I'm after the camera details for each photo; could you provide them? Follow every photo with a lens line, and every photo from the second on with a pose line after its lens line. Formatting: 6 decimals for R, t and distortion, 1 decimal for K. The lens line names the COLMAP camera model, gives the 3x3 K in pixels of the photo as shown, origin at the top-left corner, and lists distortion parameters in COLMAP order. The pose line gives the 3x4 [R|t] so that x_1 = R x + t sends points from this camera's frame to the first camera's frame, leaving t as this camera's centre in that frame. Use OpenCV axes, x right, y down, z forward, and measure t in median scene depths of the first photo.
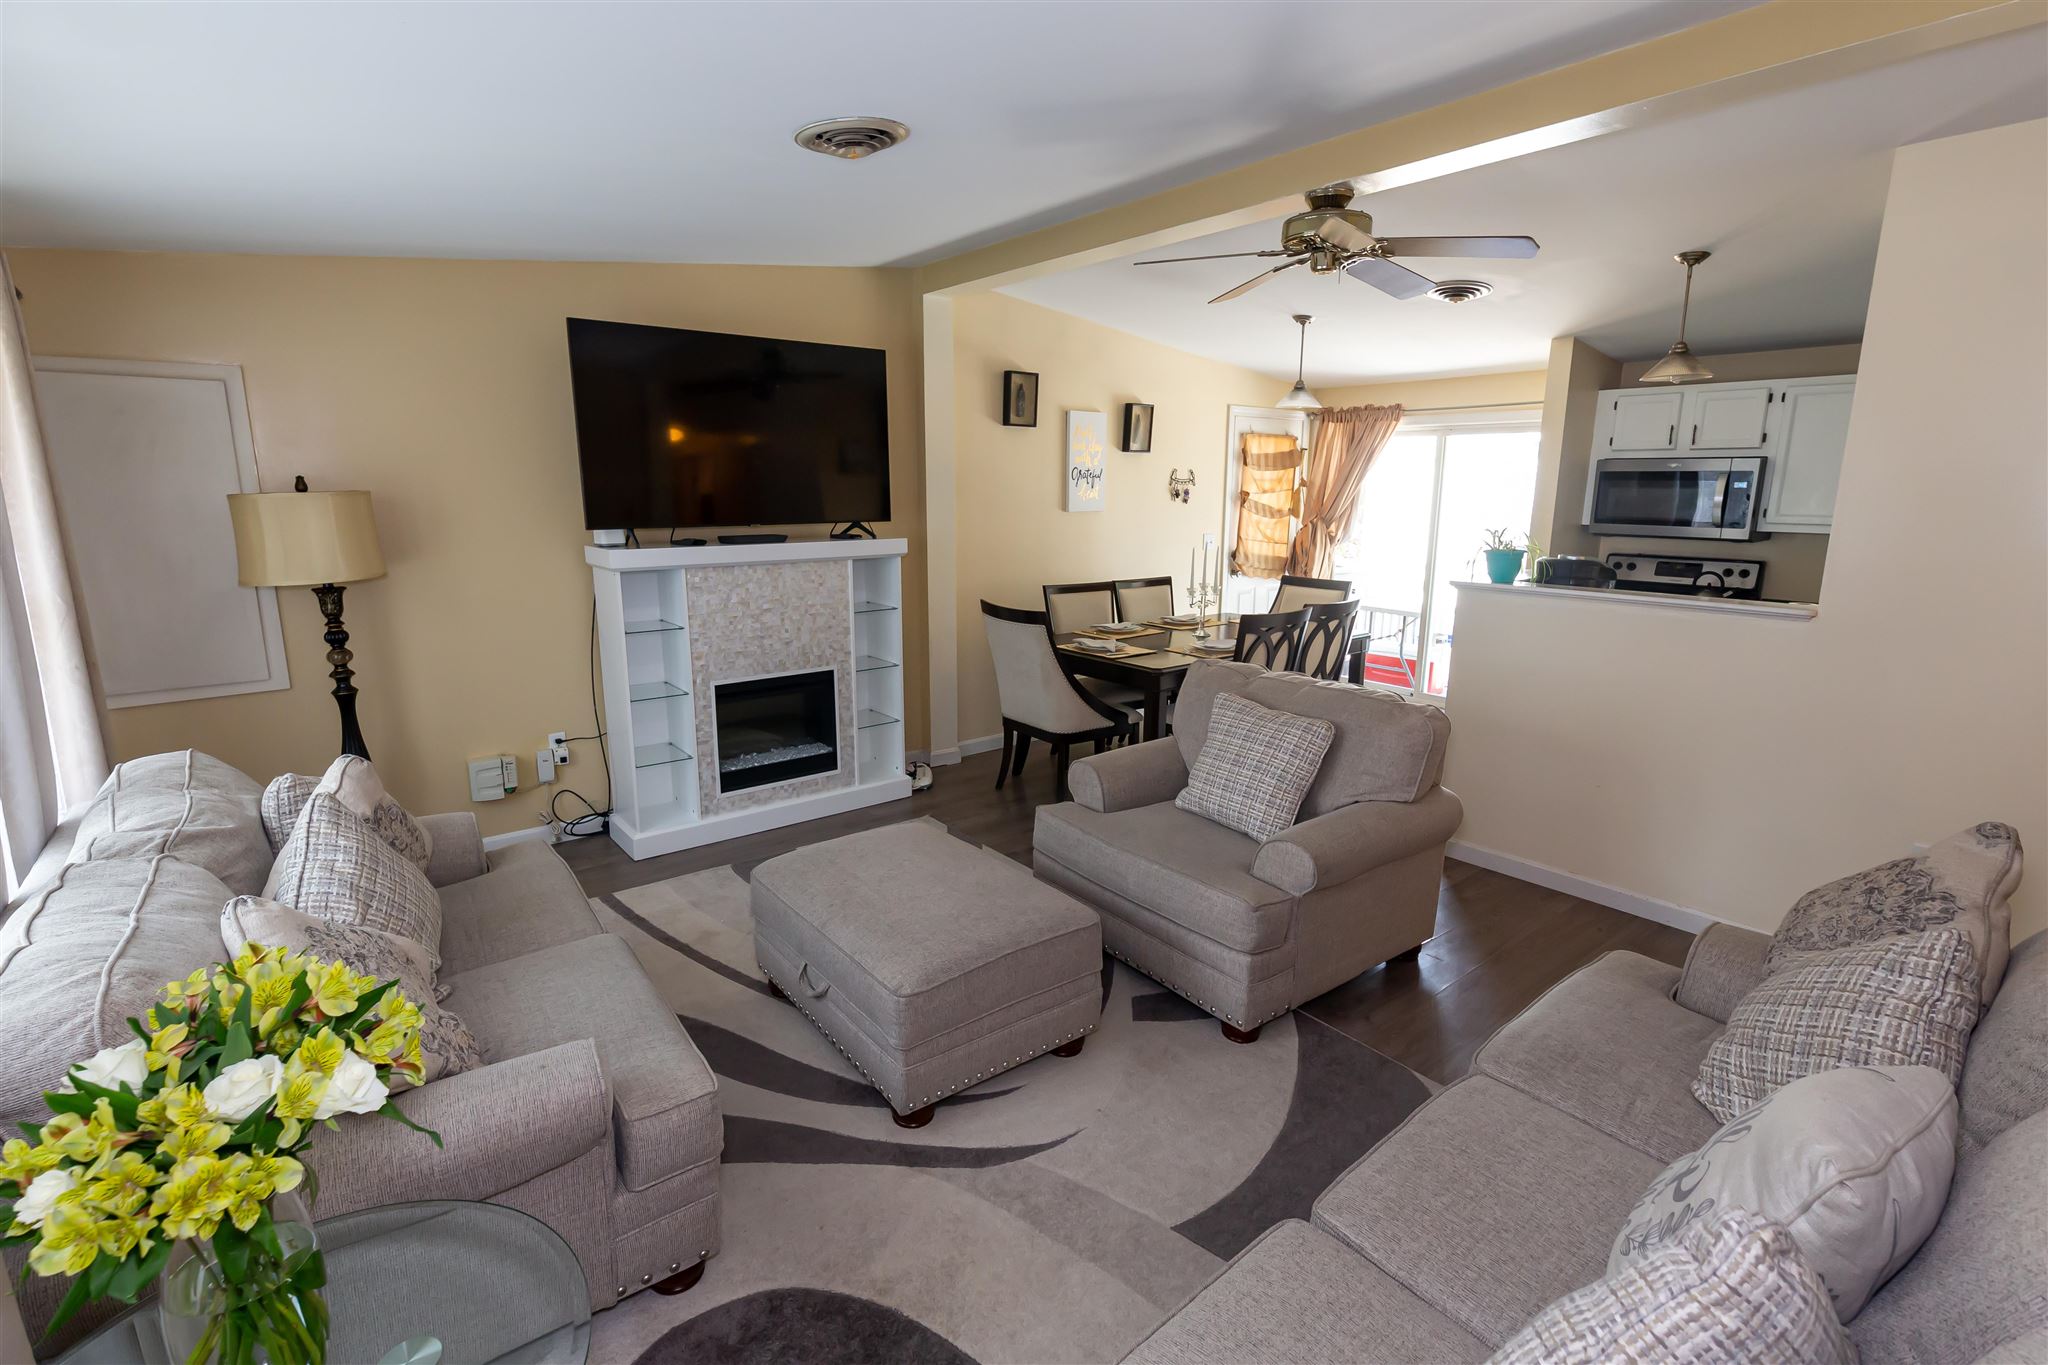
lens RADIAL K [[930.2, 0, 1024.0], [0, 930.2, 682.5], [0, 0, 1]] dist [-0.001041, -0.000488]
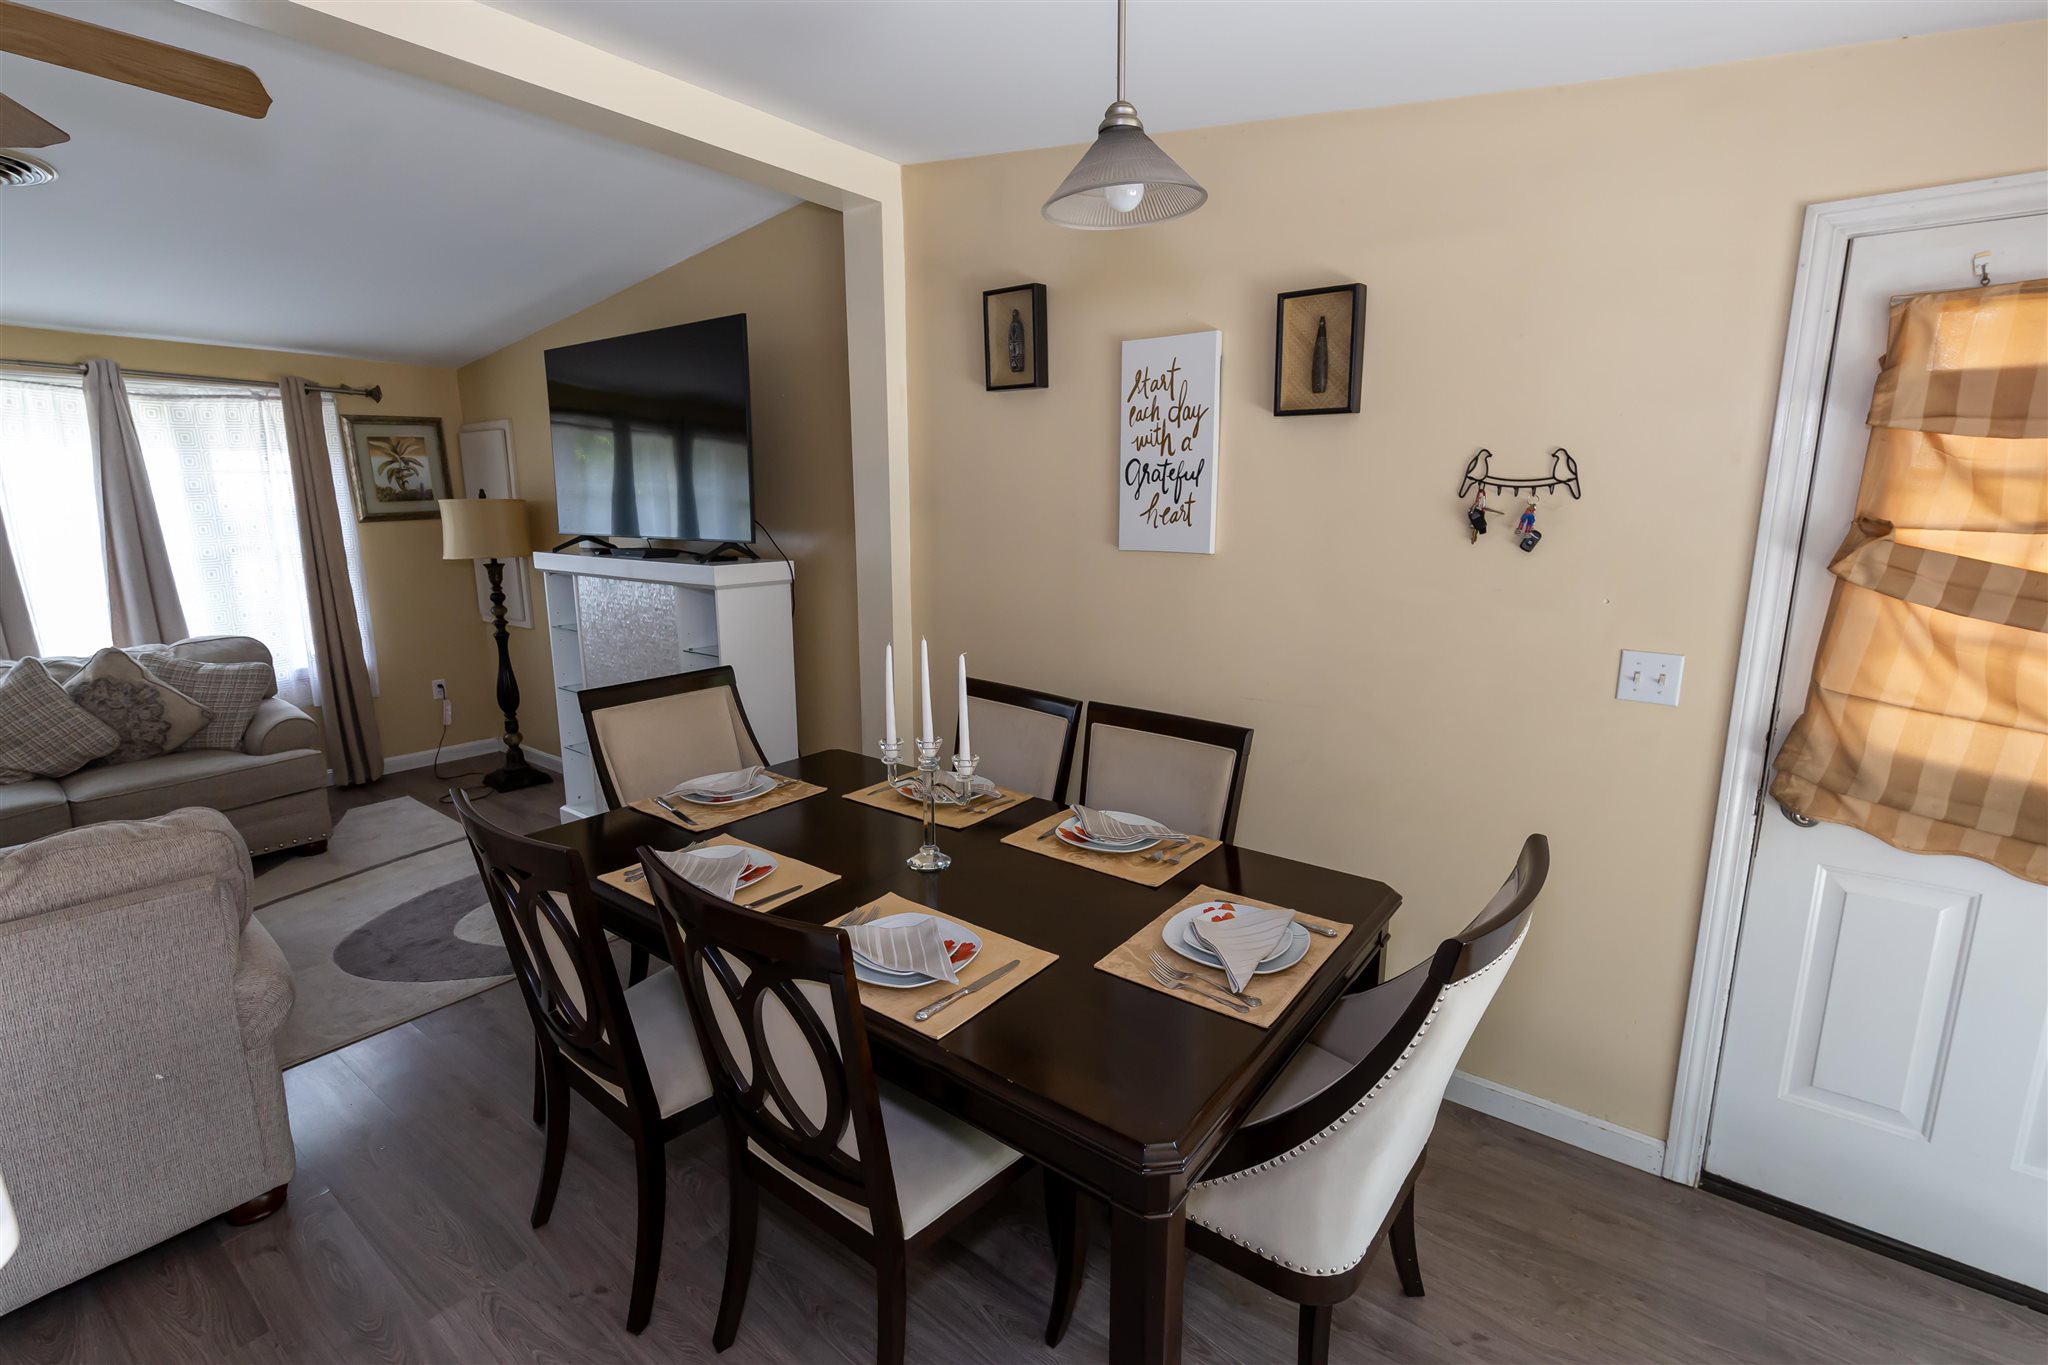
lens RADIAL K [[930.2, 0, 1024.0], [0, 930.2, 682.5], [0, 0, 1]] dist [-0.001041, -0.000488]
pose [[0.233953, 0.186524, -0.954188, 0.623105], [-0.207408, 0.968408, 0.138450, -0.206940], [0.949867, 0.165515, 0.265248, 0.996698]]
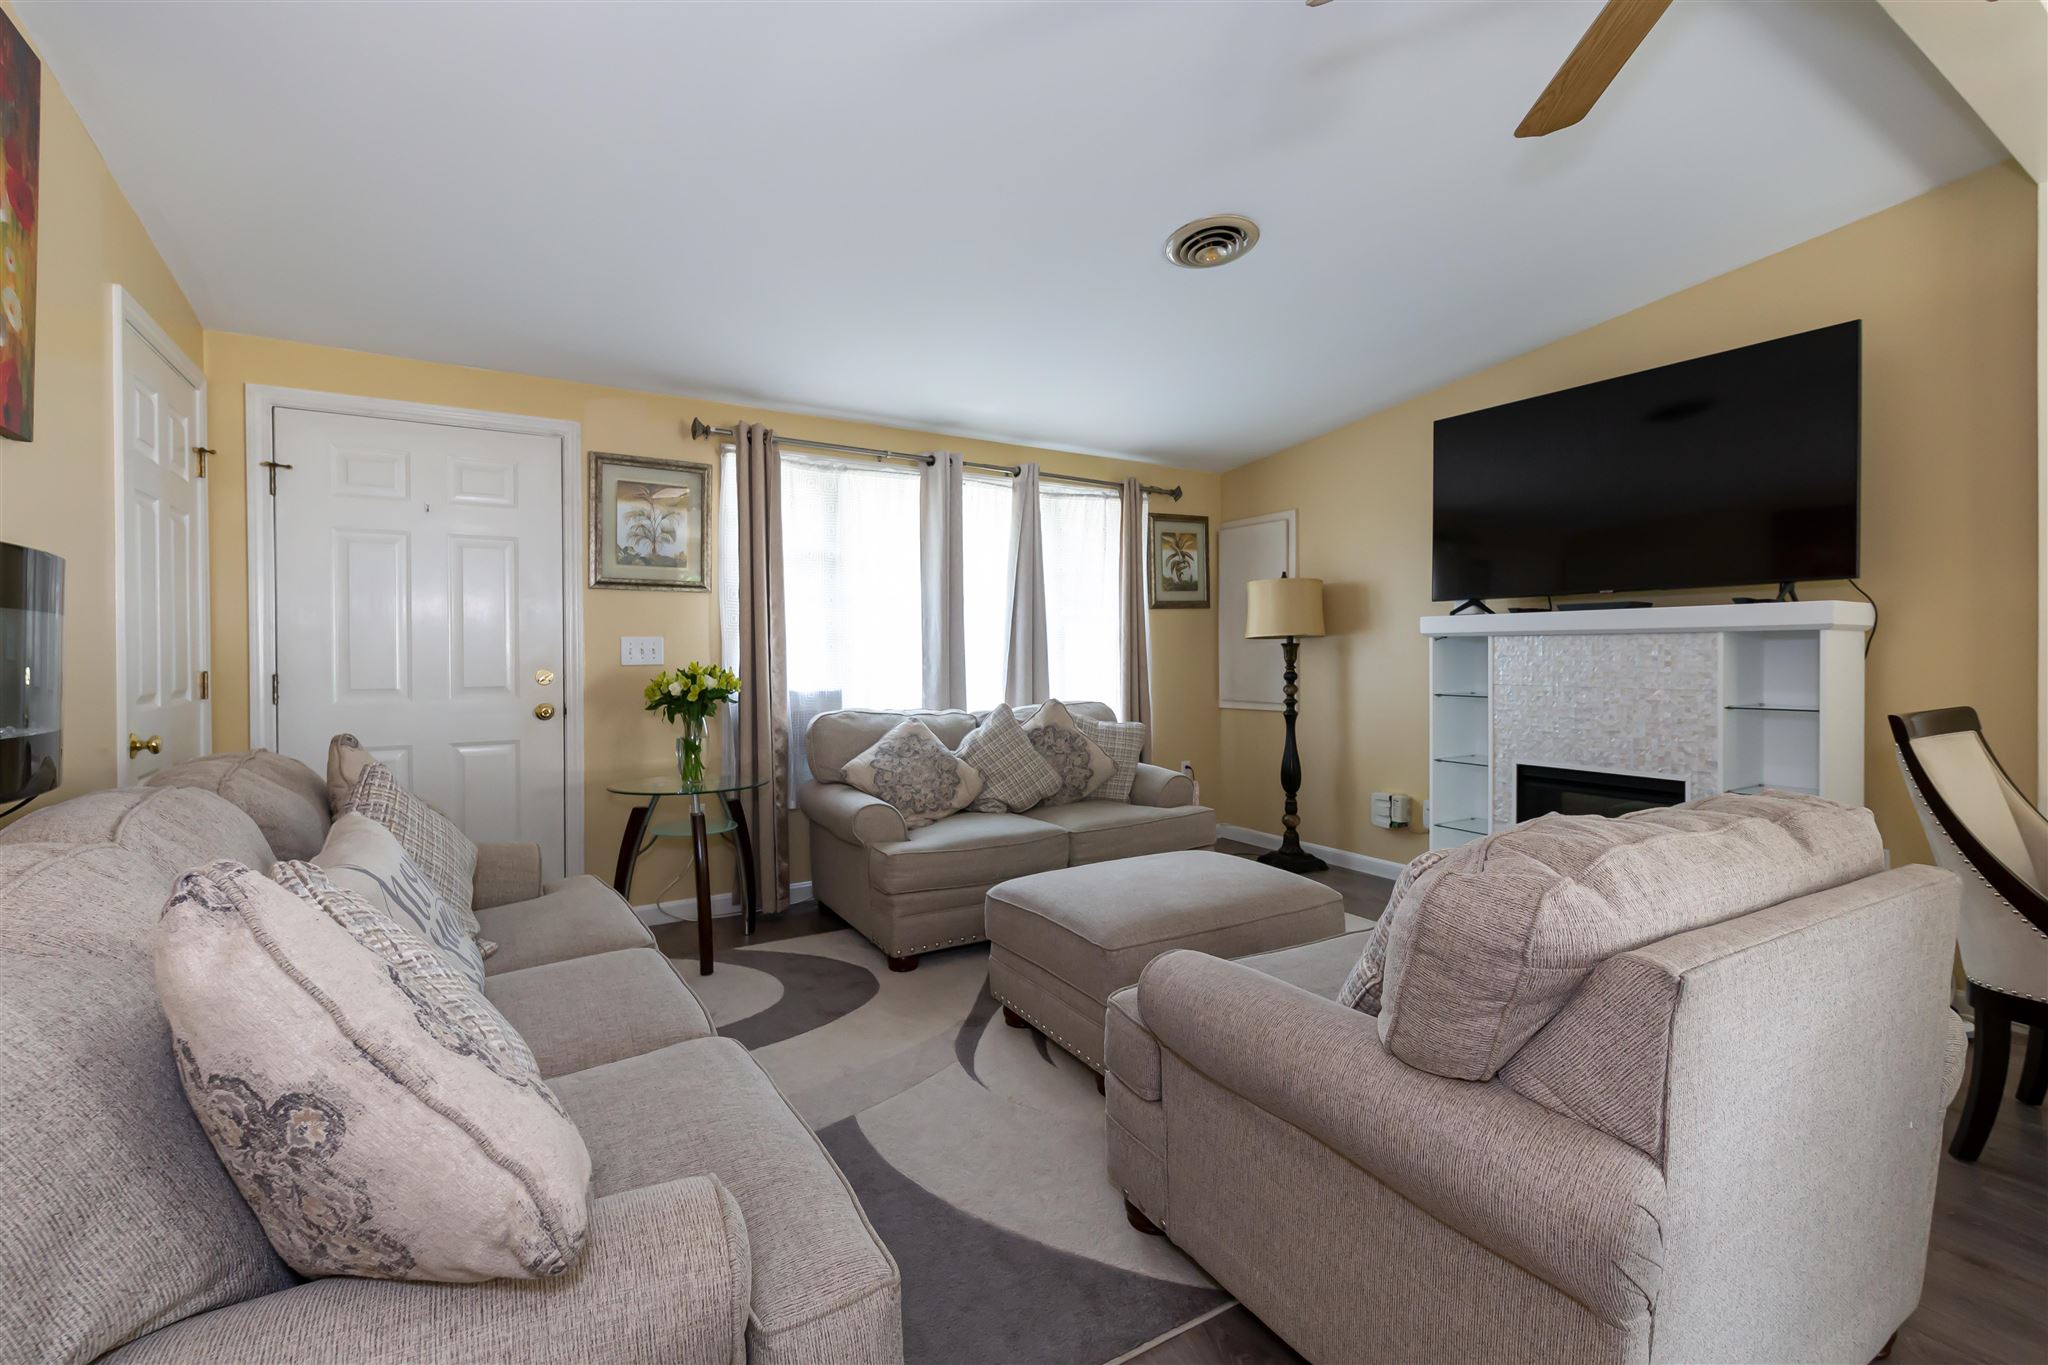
lens RADIAL K [[881.9, 0, 990.2], [0, 881.9, 665.3], [0, 0, 1]] dist [-0.000274, -0.000064]
pose [[-0.146230, 0.008560, -0.989214, 0.512980], [-0.210880, 0.976709, 0.039625, -0.014266], [0.966513, 0.214400, -0.141019, 0.509882]]
